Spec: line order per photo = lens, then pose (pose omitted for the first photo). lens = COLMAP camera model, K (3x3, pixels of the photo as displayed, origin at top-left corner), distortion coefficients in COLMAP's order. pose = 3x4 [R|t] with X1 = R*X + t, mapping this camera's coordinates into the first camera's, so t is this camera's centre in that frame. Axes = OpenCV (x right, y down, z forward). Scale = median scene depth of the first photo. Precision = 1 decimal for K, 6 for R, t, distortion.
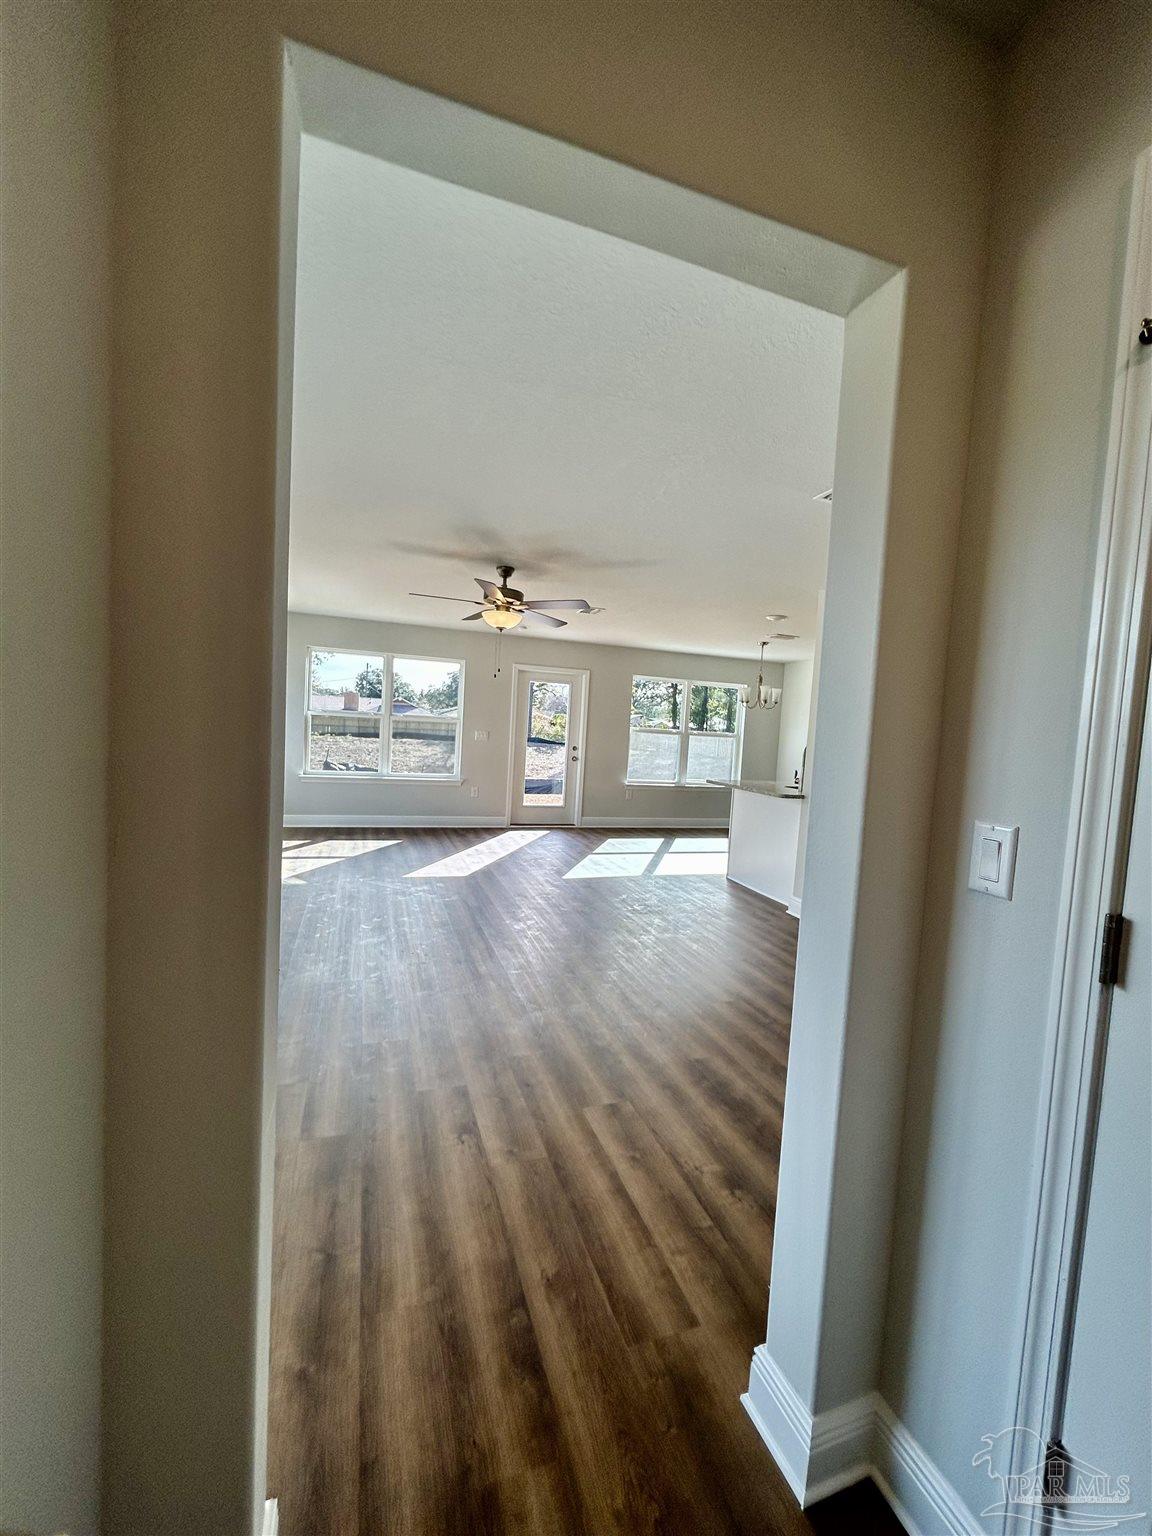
lens RADIAL K [[624.2, 0, 582.3], [0, 624.2, 767.6], [0, 0, 1]] dist [0.002898, -0.000829]
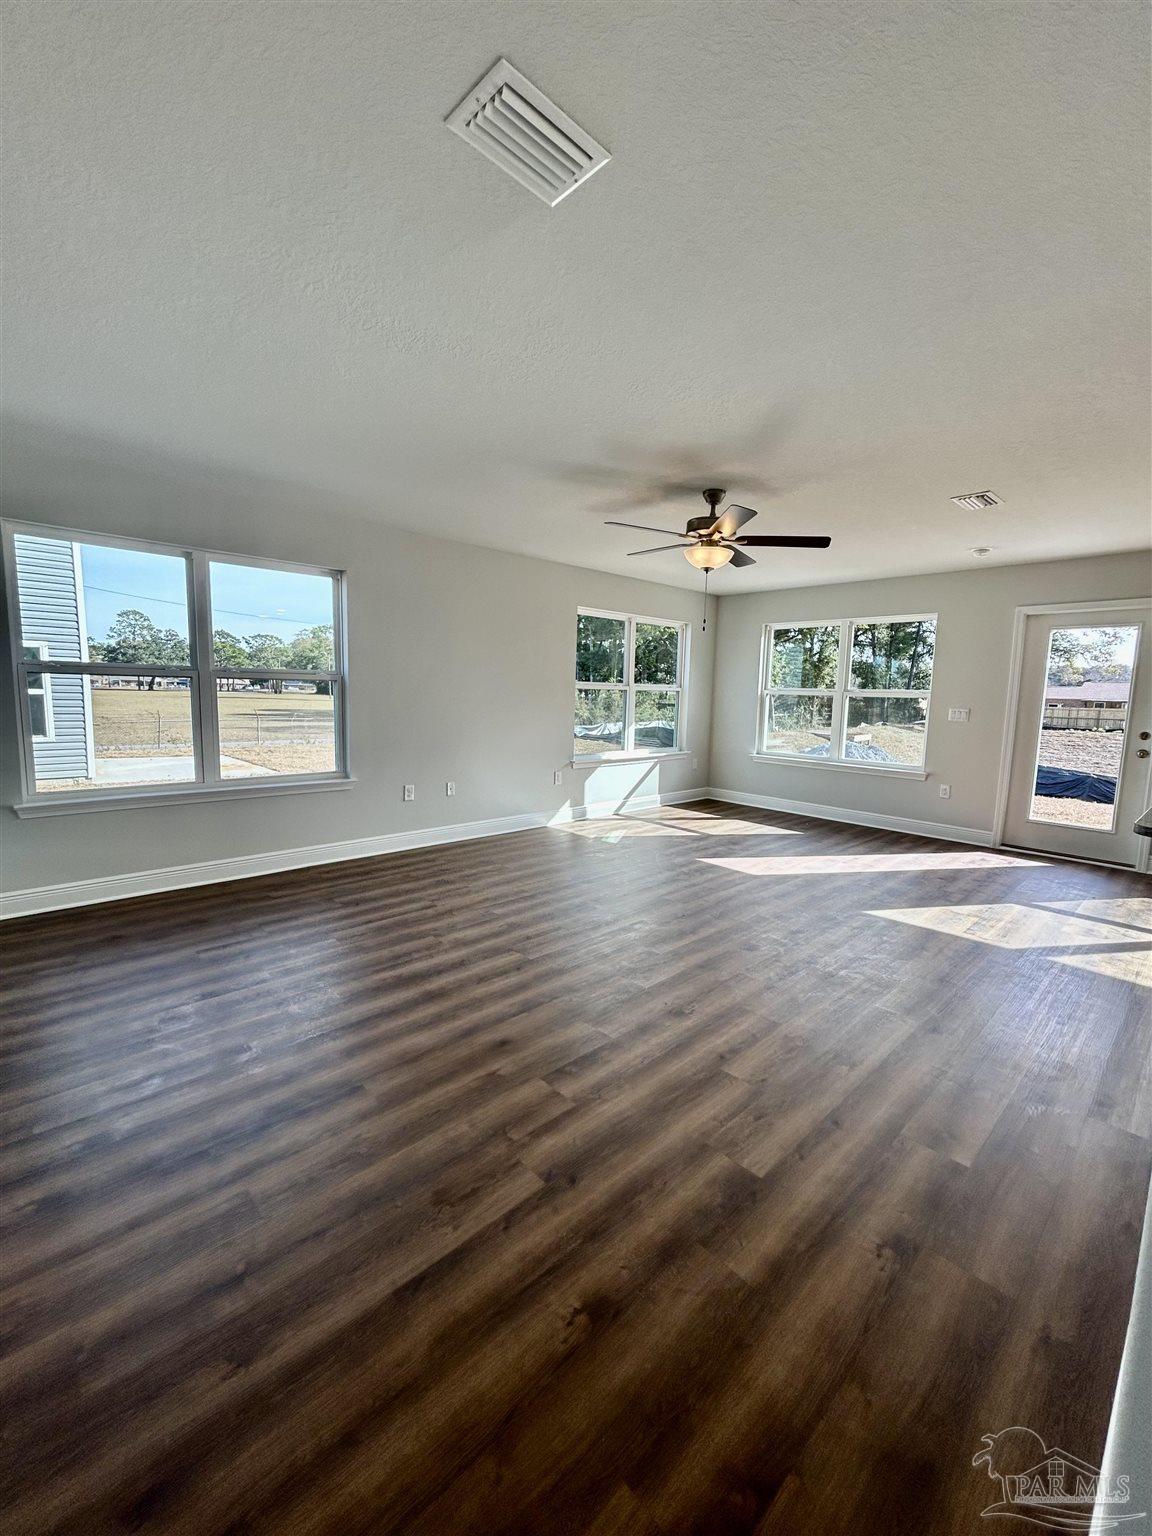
lens RADIAL K [[624.2, 0, 577.4], [0, 624.2, 768.7], [0, 0, 1]] dist [0.002898, -0.000829]
pose [[0.419757, 0.065696, -0.905256, 0.322424], [-0.061313, 0.997151, 0.043935, 0.007283], [0.905563, 0.037062, 0.422589, 0.295588]]
